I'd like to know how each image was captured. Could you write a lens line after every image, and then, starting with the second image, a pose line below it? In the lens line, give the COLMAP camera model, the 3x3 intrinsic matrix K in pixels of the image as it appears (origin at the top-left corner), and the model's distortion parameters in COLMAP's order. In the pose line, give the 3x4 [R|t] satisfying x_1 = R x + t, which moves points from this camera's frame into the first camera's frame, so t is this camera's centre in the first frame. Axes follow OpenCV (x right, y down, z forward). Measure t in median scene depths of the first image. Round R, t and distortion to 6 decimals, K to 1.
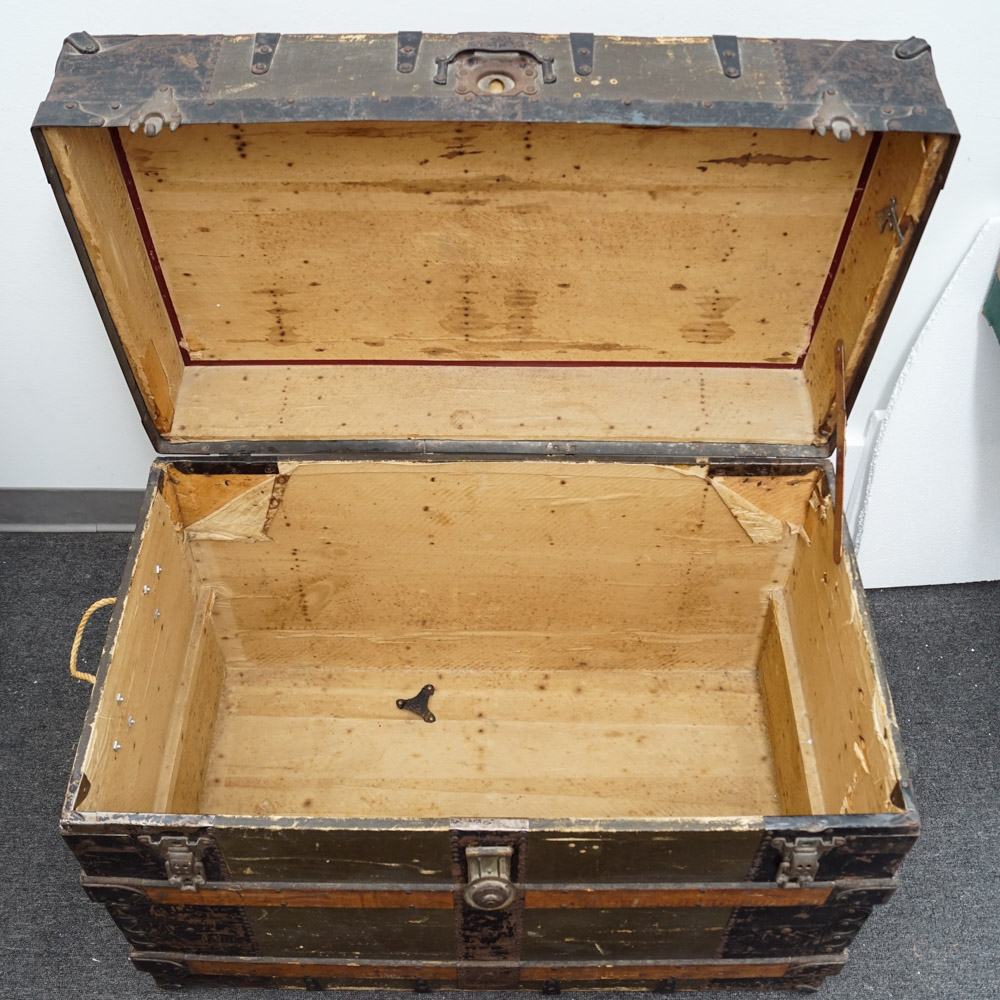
lens RADIAL K [[1150.6, 0, 500.0], [0, 1150.6, 500.0], [0, 0, 1]] dist [-0.091566, 0.015891]
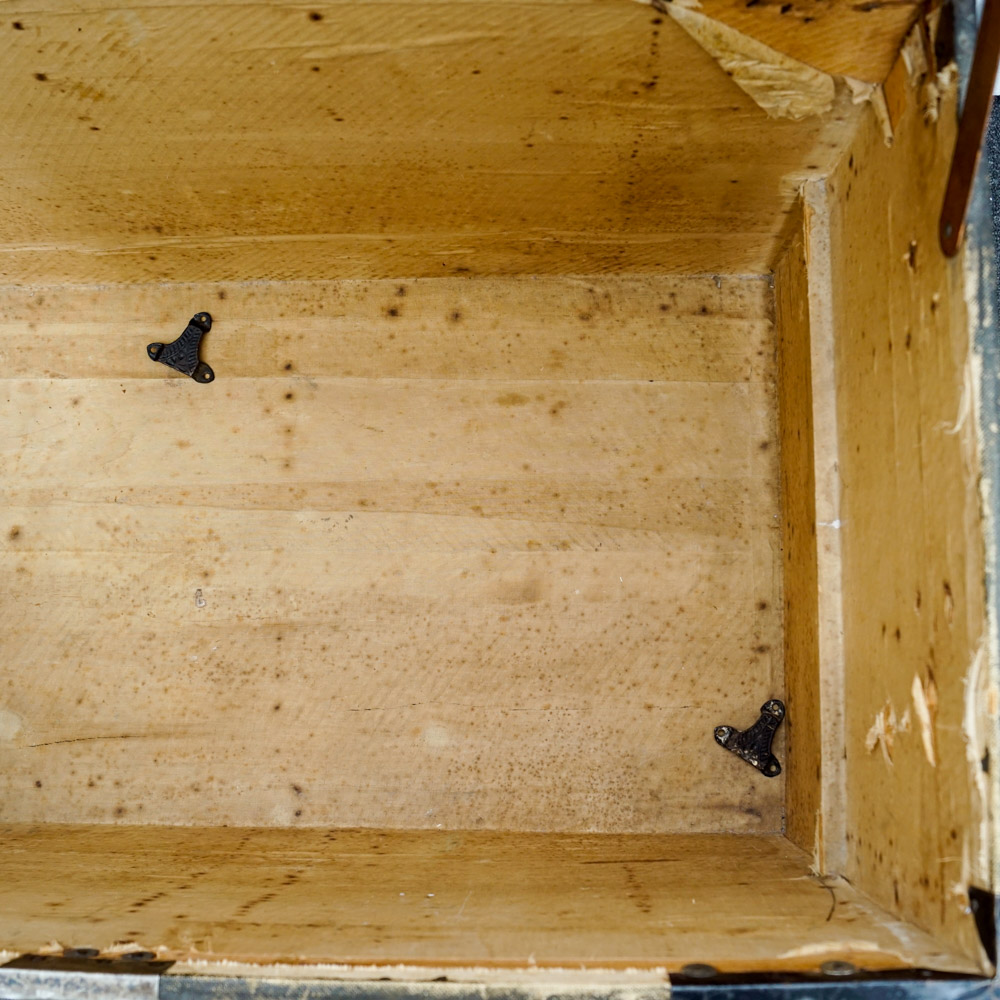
lens RADIAL K [[1150.6, 0, 500.0], [0, 1150.6, 500.0], [0, 0, 1]] dist [-0.091566, 0.015891]
pose [[0.998666, -0.007733, -0.051059, 0.124236], [0.035341, 0.823269, 0.566550, -0.088901], [0.037654, -0.567599, 0.822444, 0.488645]]
